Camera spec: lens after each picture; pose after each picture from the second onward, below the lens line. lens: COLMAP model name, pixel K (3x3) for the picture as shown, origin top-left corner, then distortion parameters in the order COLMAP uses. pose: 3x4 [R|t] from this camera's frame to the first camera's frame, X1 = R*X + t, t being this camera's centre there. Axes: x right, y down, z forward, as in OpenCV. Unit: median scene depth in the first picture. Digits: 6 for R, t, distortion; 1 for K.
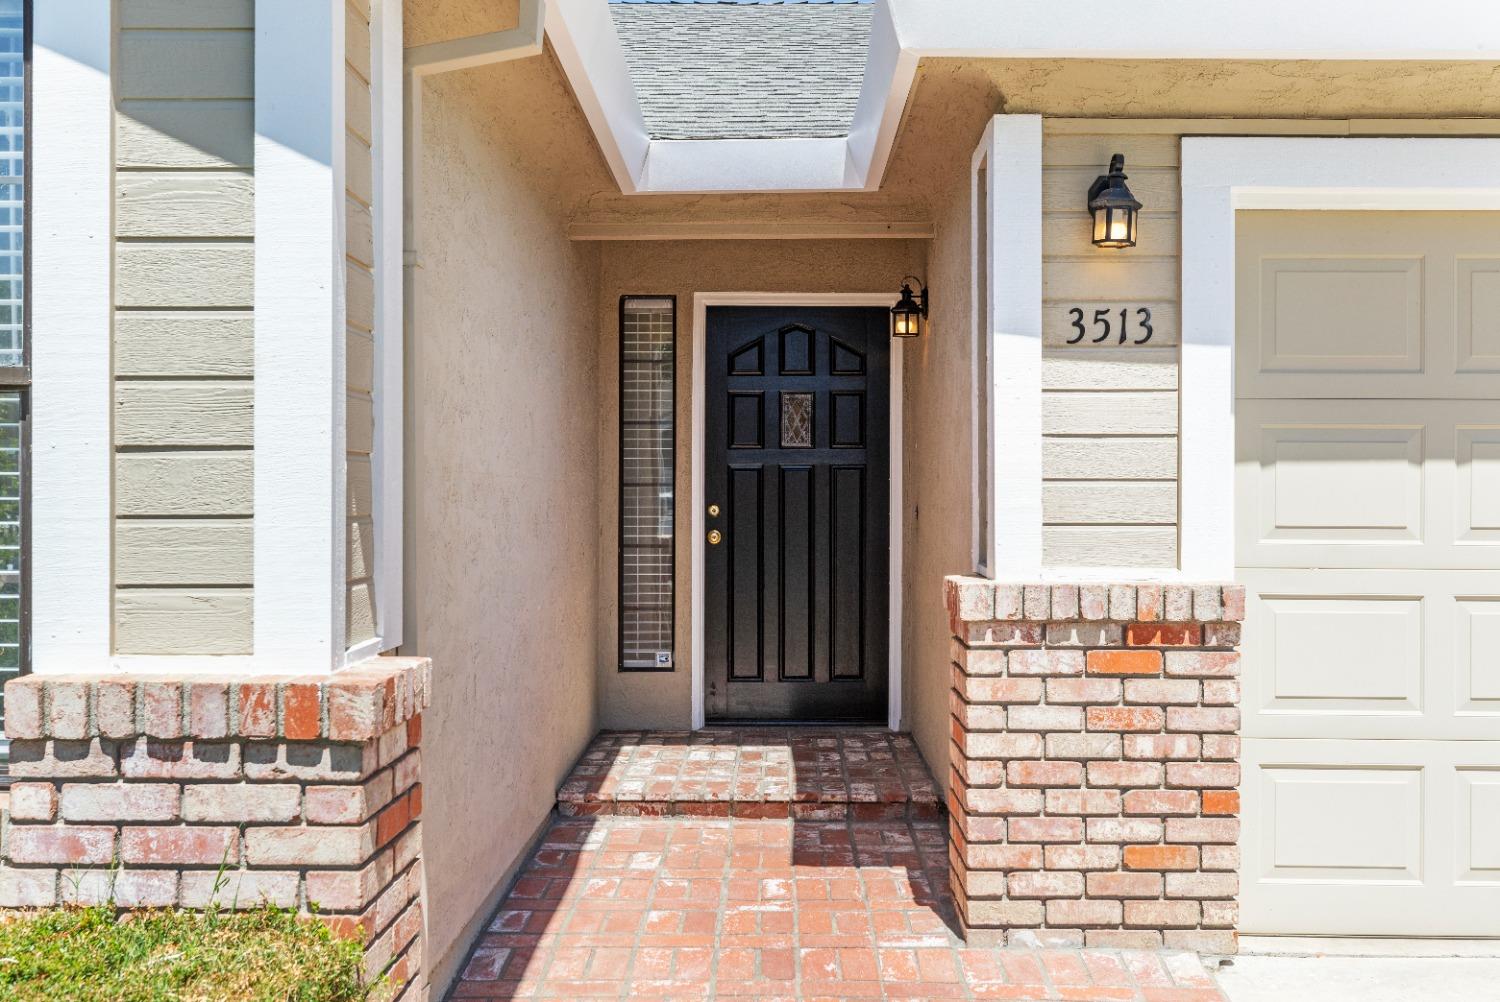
lens RADIAL K [[1466.6, 0, 750.0], [0, 1466.6, 501.0], [0, 0, 1]] dist [-0.004650, -0.005597]
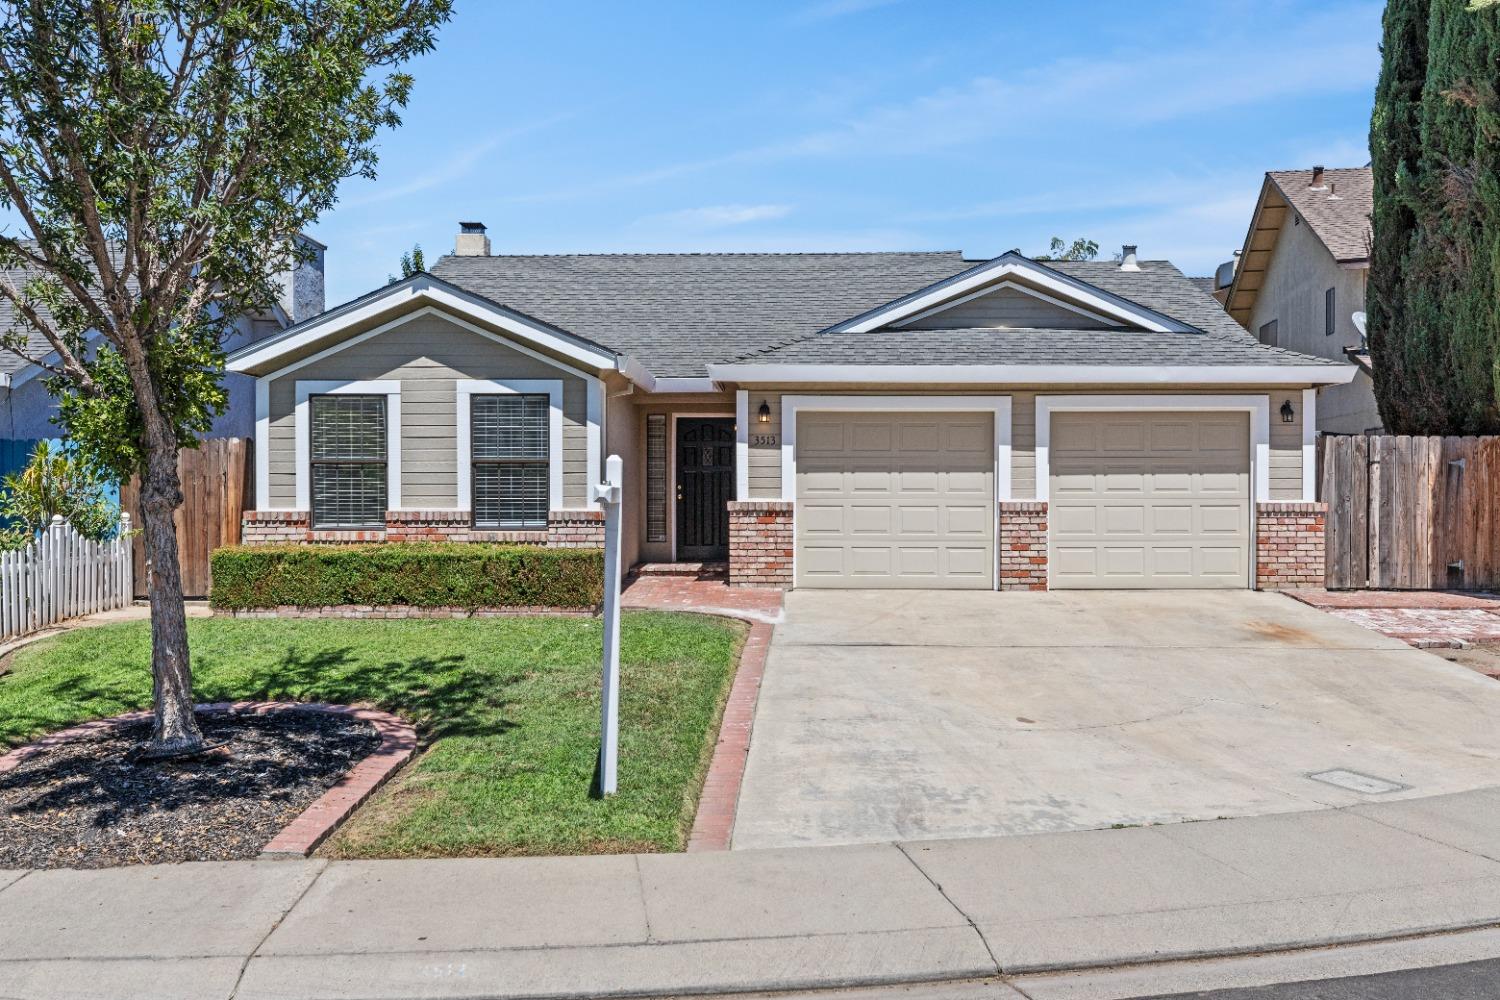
lens RADIAL K [[1376.0, 0, 750.0], [0, 1376.0, 500.0], [0, 0, 1]] dist [0.009605, 0.006169]
pose [[0.999920, -0.002201, -0.012487, 0.257775], [0.002266, 0.999984, 0.005216, 0.030203], [0.012475, -0.005244, 0.999908, -2.997258]]
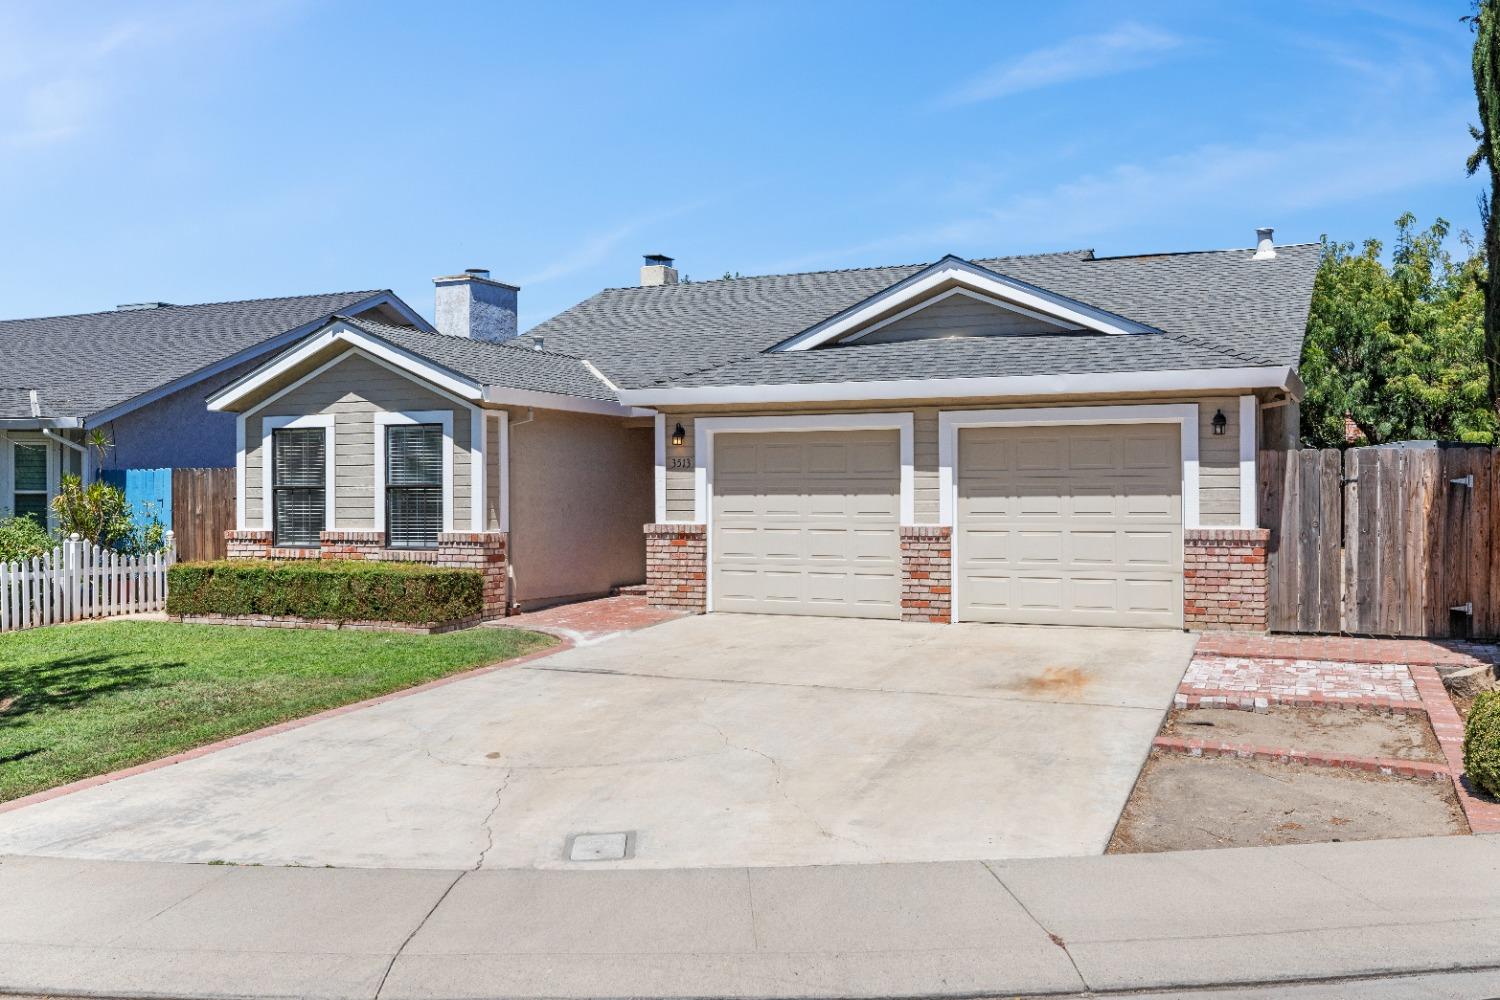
lens RADIAL K [[1376.0, 0, 750.0], [0, 1376.0, 500.0], [0, 0, 1]] dist [0.009605, 0.006169]
pose [[0.910835, -0.003408, -0.412757, 2.096468], [0.001892, 0.999990, -0.004082, 0.001914], [0.412767, 0.002937, 0.910832, -2.559893]]
